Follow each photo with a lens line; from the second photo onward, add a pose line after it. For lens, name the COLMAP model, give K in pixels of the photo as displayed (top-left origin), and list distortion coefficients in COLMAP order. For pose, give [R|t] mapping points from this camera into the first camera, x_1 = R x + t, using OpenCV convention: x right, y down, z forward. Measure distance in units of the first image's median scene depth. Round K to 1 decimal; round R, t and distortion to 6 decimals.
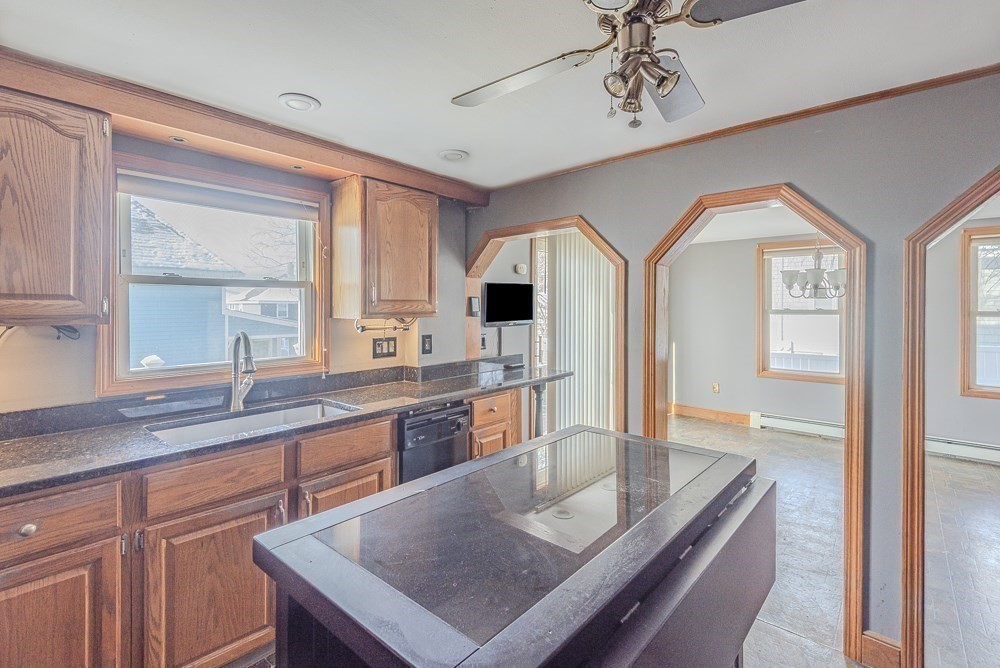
lens RADIAL K [[461.1, 0, 511.5], [0, 461.1, 306.7], [0, 0, 1]] dist [0.021371, -0.000195]
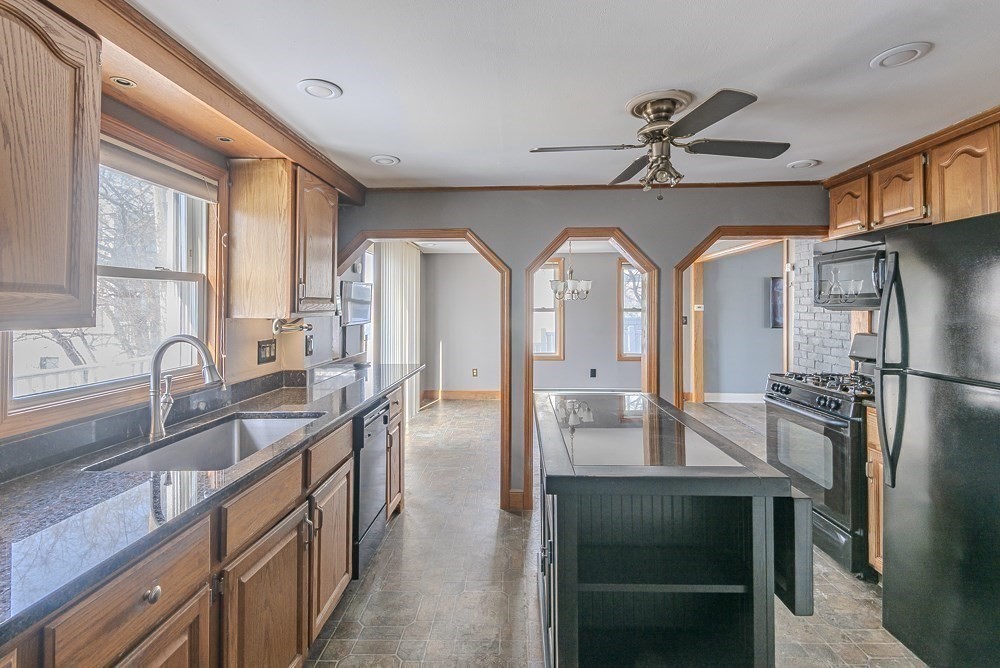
lens RADIAL K [[461.1, 0, 502.8], [0, 461.1, 301.3], [0, 0, 1]] dist [0.021371, -0.000195]
pose [[0.771188, 0.008391, 0.636553, -0.552240], [-0.000233, 0.999917, -0.012899, 0.004532], [-0.636608, 0.009799, 0.771125, 0.025780]]
